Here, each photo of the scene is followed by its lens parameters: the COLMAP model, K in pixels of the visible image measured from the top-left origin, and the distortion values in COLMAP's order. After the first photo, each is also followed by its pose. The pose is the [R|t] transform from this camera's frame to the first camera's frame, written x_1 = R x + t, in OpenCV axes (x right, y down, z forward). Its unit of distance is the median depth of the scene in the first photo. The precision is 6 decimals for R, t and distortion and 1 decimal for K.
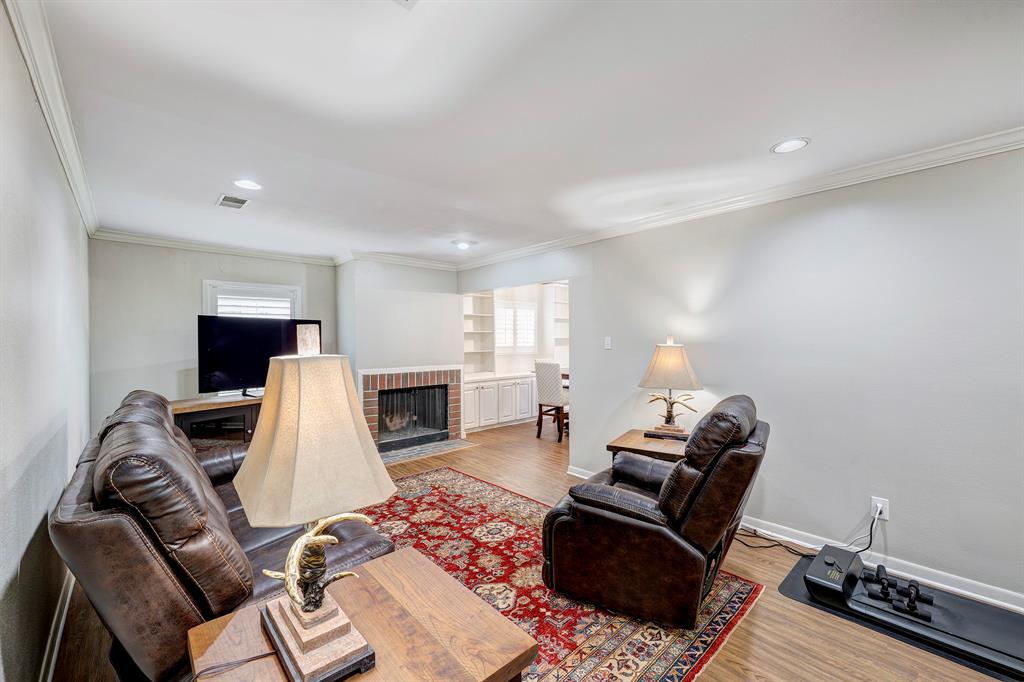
lens RADIAL K [[412.6, 0, 512.0], [0, 412.6, 341.0], [0, 0, 1]] dist [0.000789, 0.000016]
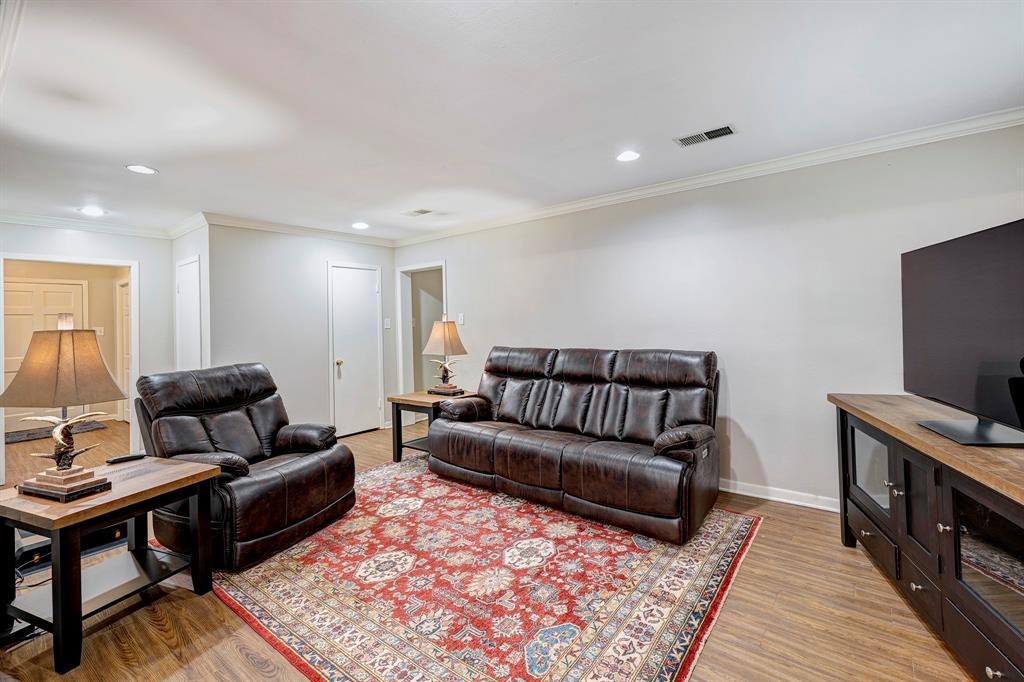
lens RADIAL K [[428.3, 0, 512.0], [0, 428.3, 341.0], [0, 0, 1]] dist [-0.001475, -0.000142]
pose [[-0.985037, 0.035817, -0.168578, -0.130464], [0.028128, 0.998462, 0.047783, 0.012961], [0.170030, 0.042326, -0.984529, 1.533145]]
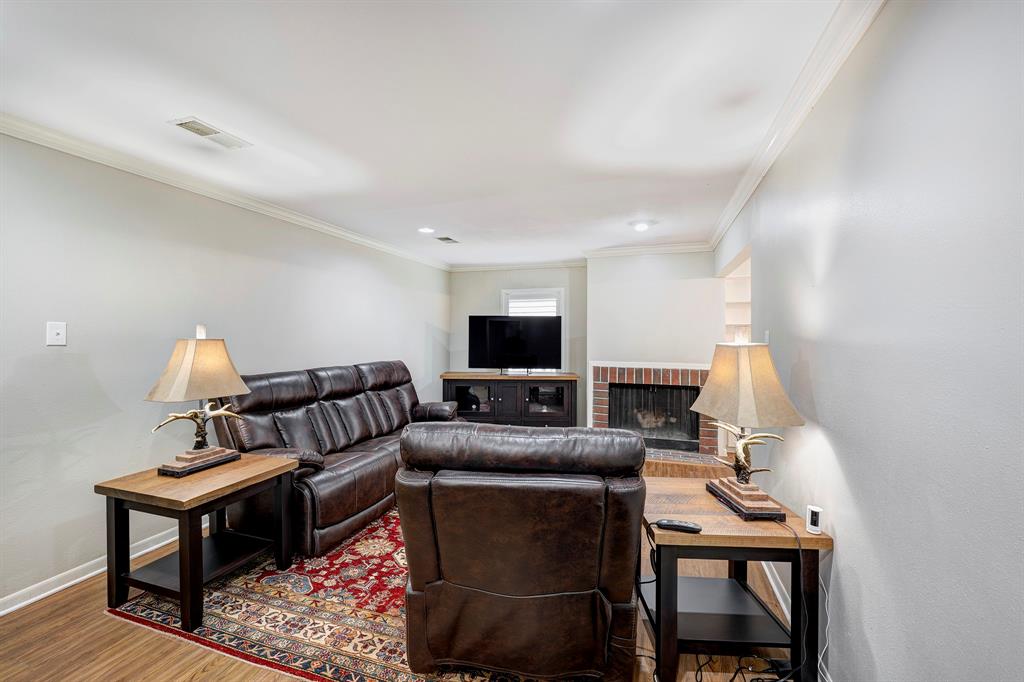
lens RADIAL K [[428.3, 0, 512.0], [0, 428.3, 341.0], [0, 0, 1]] dist [-0.001475, -0.000142]
pose [[0.479265, 0.018977, -0.877465, 0.699047], [-0.007361, 0.999818, 0.017603, -0.000476], [0.877639, -0.001977, 0.479318, 0.408065]]
